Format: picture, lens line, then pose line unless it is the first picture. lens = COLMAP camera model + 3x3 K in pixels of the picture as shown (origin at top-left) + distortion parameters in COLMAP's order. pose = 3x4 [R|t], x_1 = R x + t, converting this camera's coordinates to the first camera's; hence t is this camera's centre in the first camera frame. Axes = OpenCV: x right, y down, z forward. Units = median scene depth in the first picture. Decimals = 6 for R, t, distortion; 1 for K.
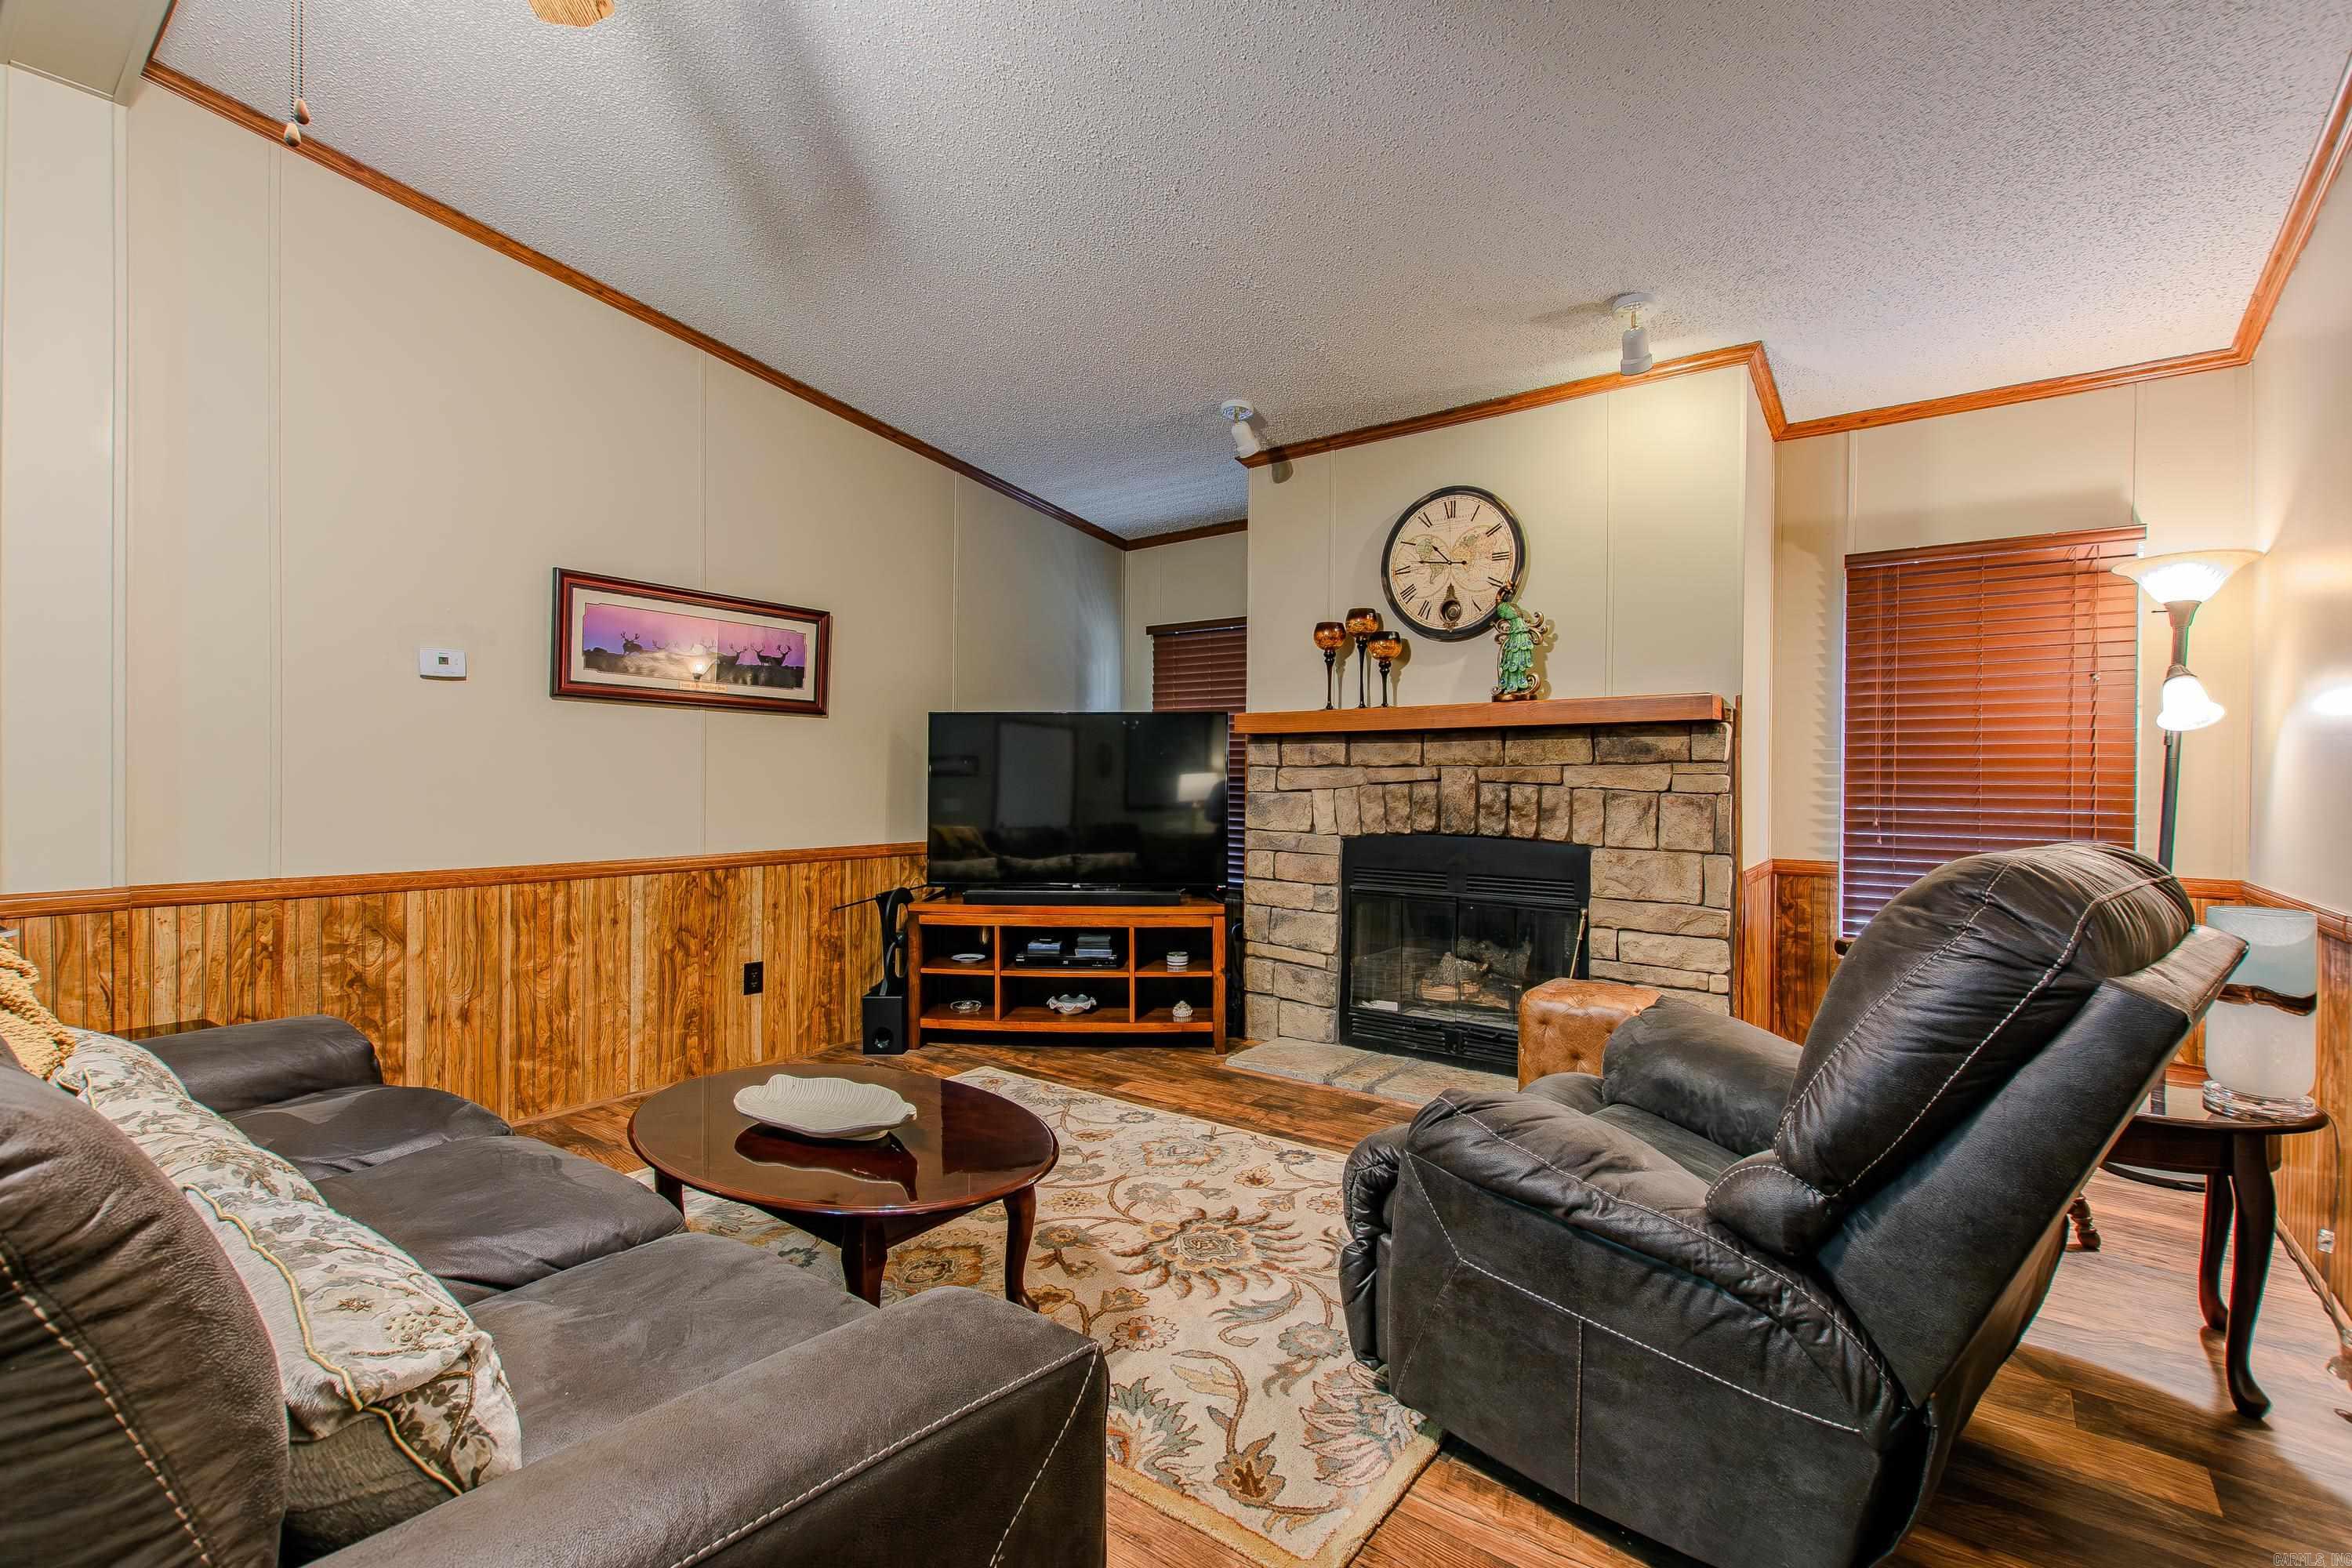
lens RADIAL K [[1018.7, 0, 1202.9], [0, 1018.7, 782.1], [0, 0, 1]] dist [0.007873, -0.003921]
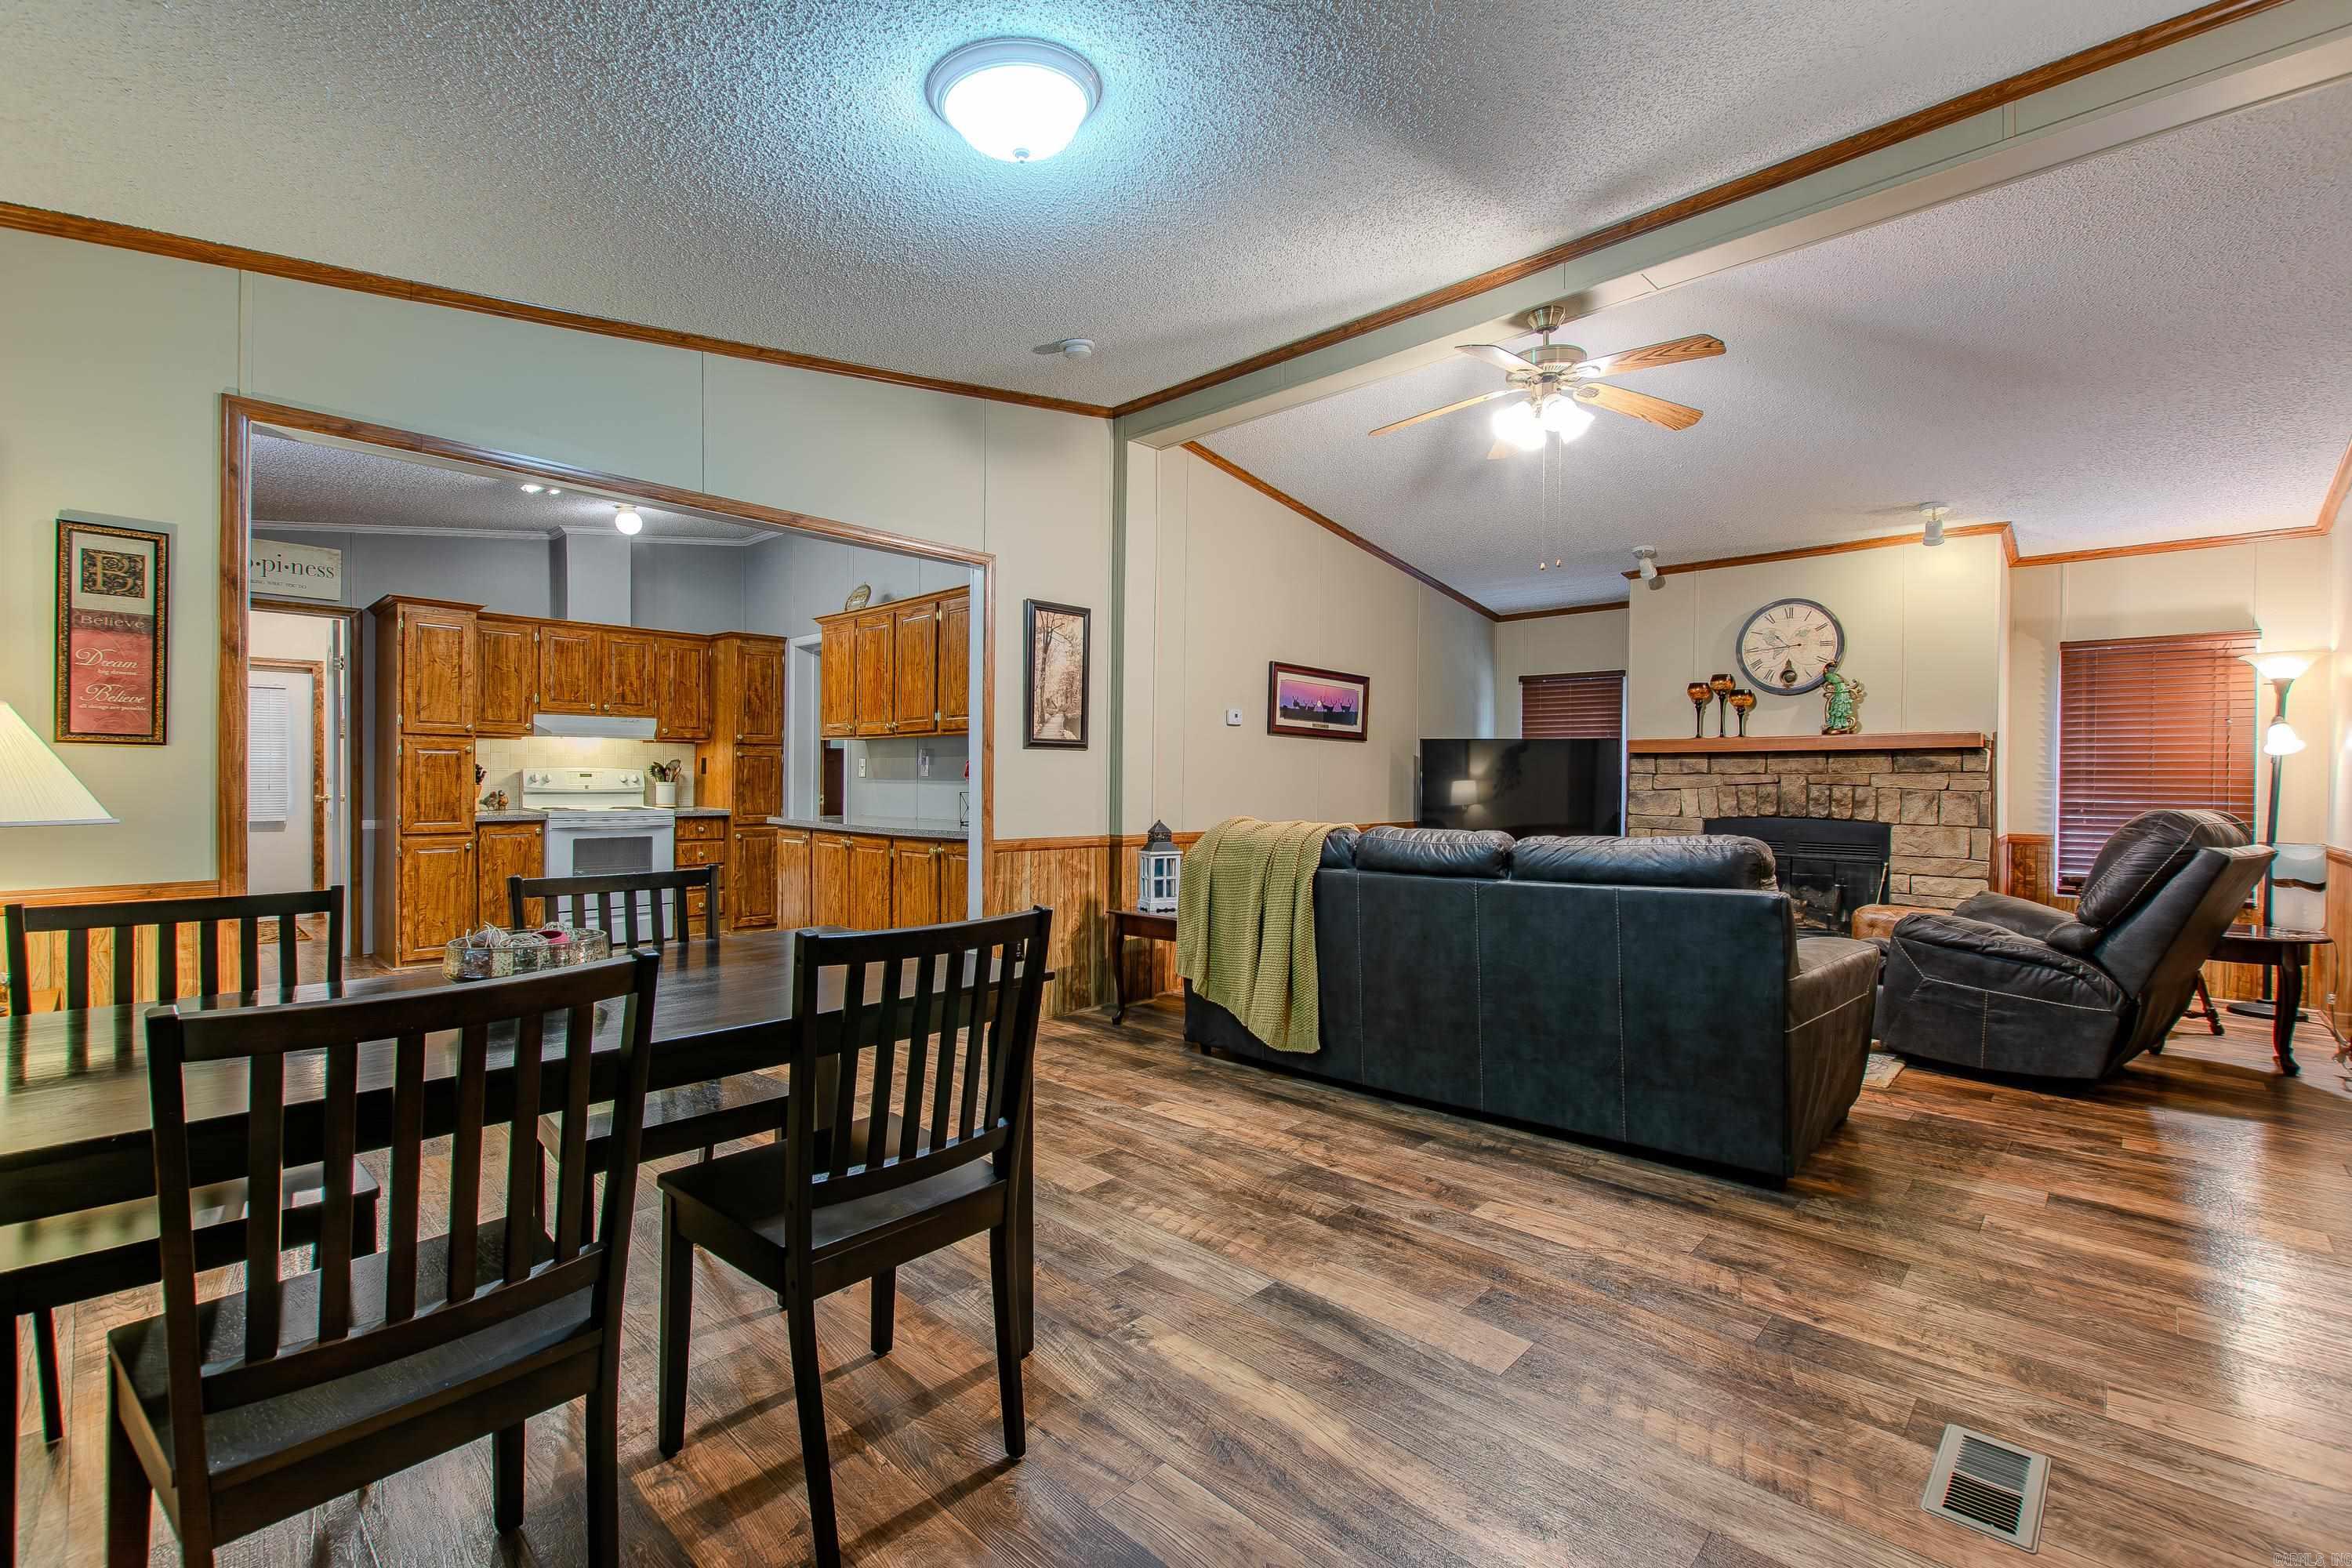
lens RADIAL K [[1018.7, 0, 1188.7], [0, 1018.7, 782.8], [0, 0, 1]] dist [0.007873, -0.003921]
pose [[0.994850, 0.002995, -0.101318, -0.586783], [-0.003316, 0.999990, -0.002996, 0.006468], [0.101308, 0.003316, 0.994850, -0.756306]]
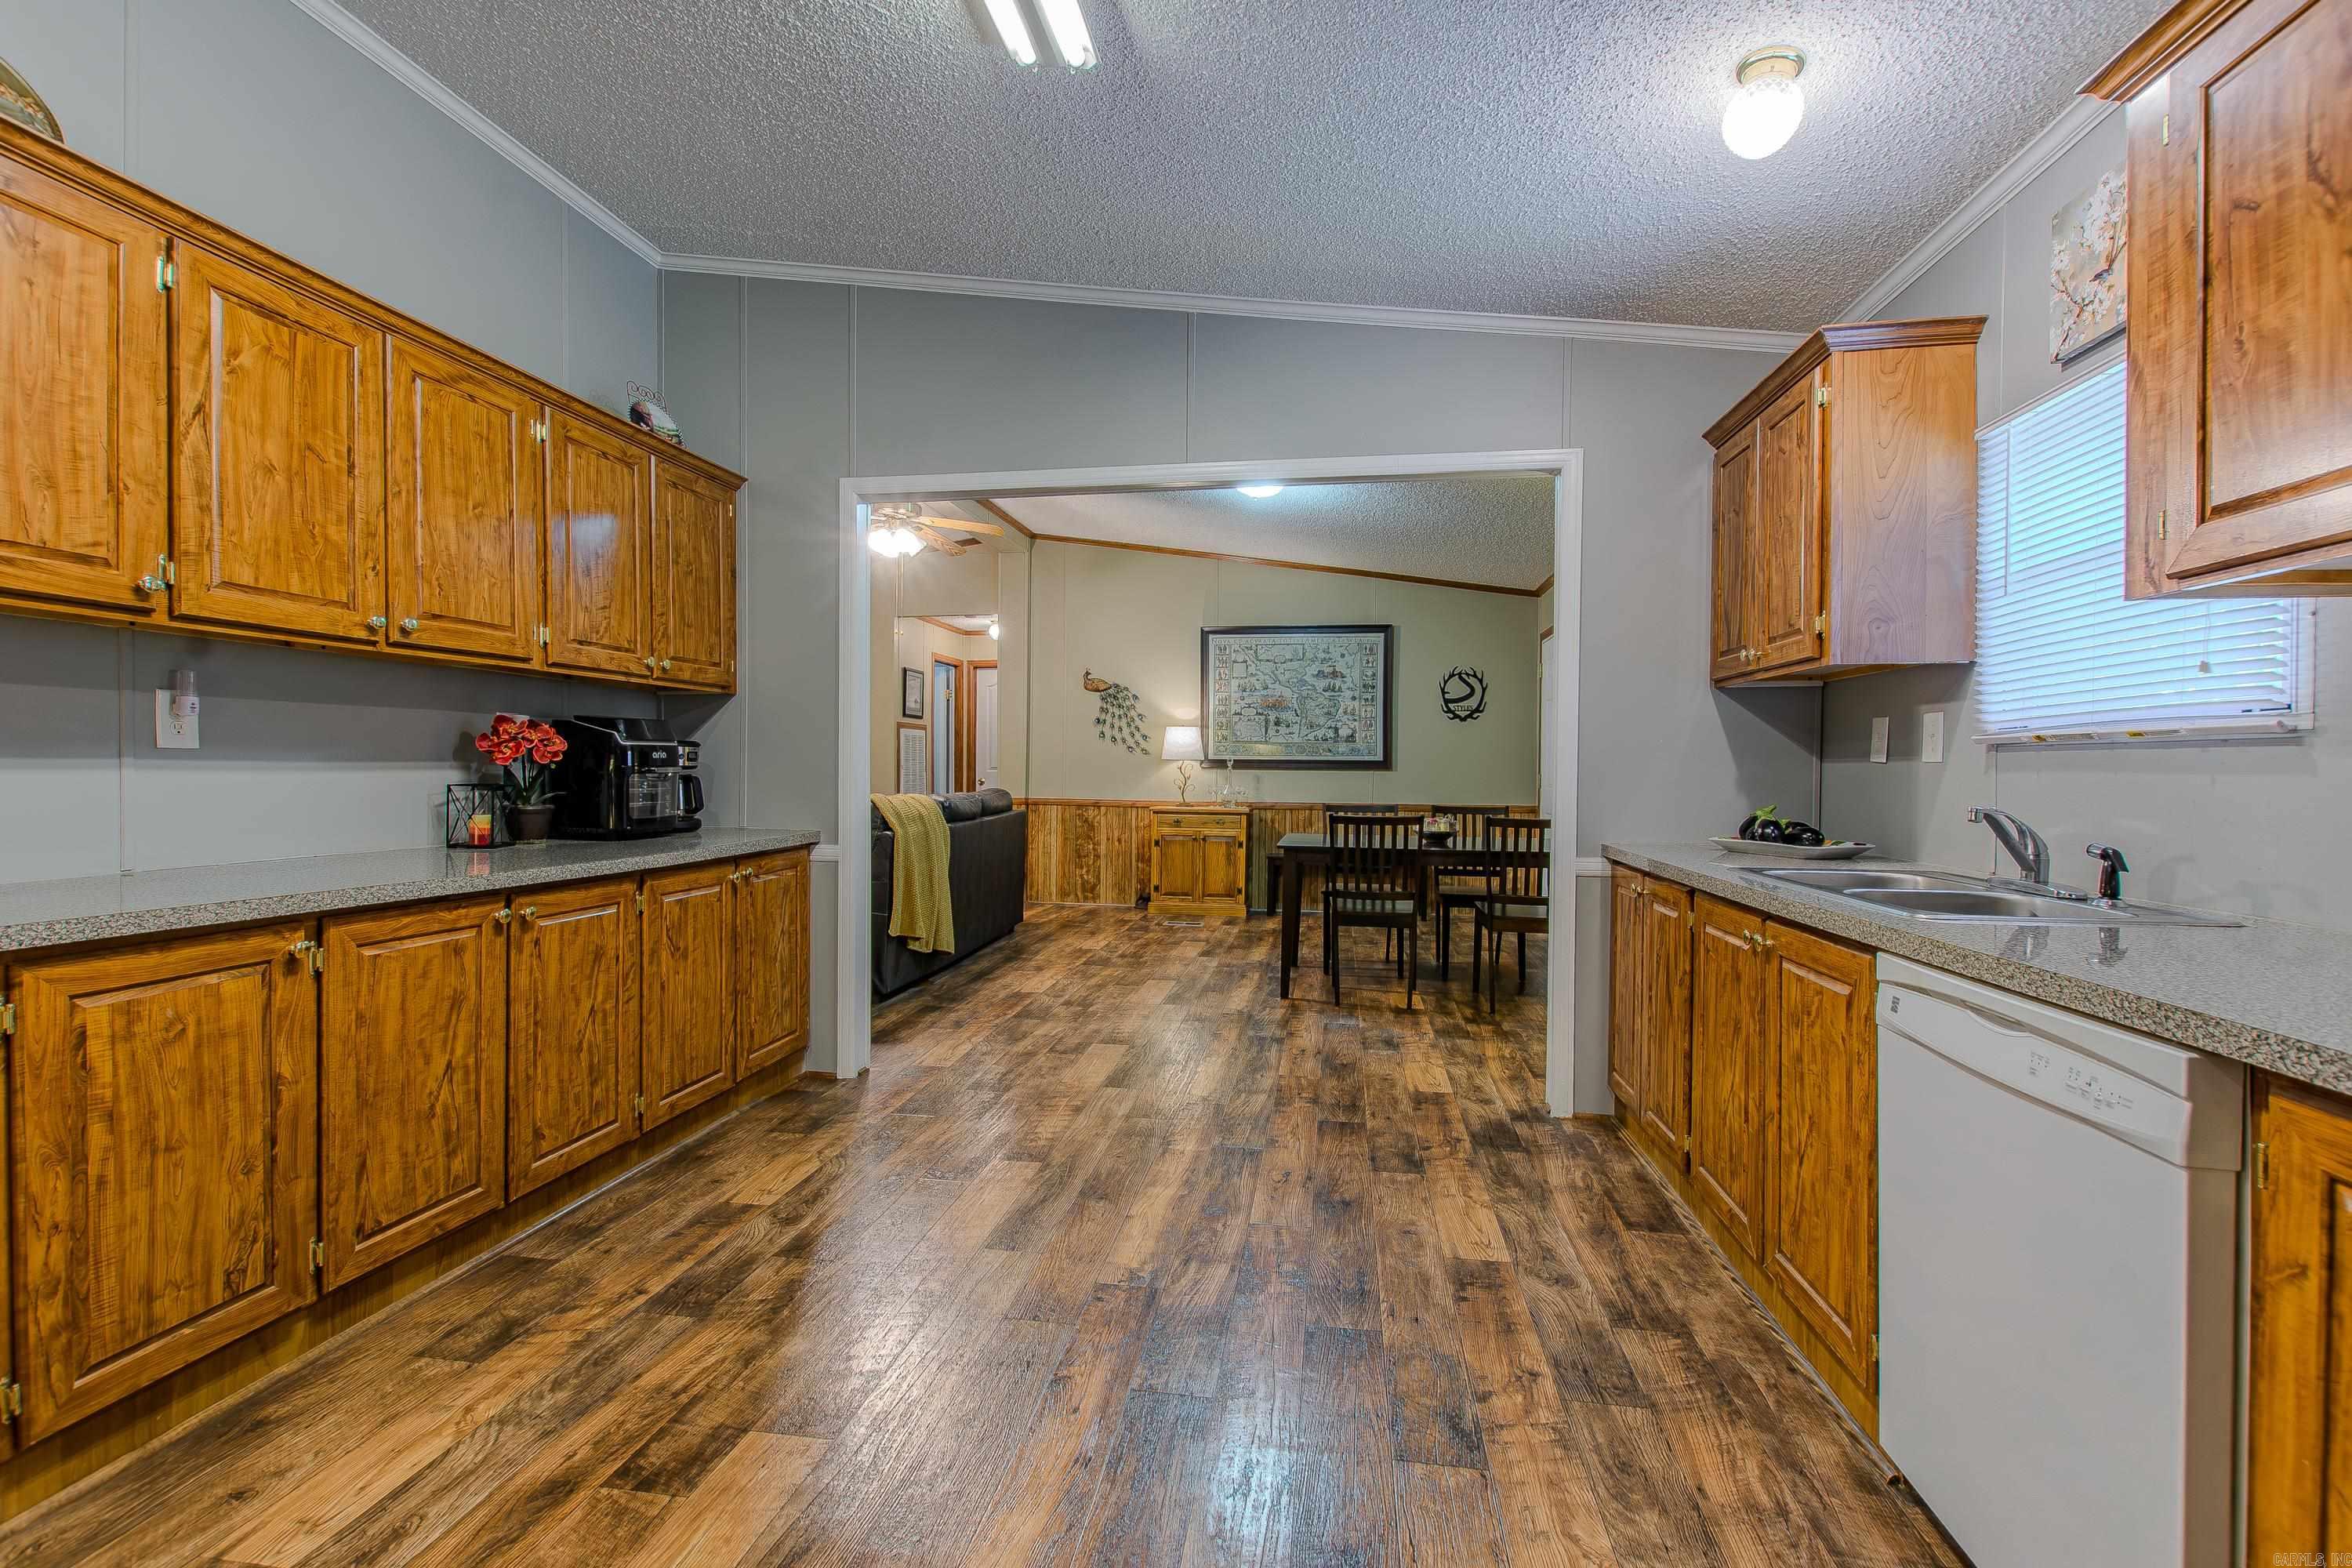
lens RADIAL K [[1018.7, 0, 1180.5], [0, 1018.7, 782.5], [0, 0, 1]] dist [0.007873, -0.003921]
pose [[-0.475419, -0.018822, 0.879558, -2.096145], [-0.004656, 0.999811, 0.018878, -0.002536], [-0.879747, 0.004880, -0.475417, 0.750114]]
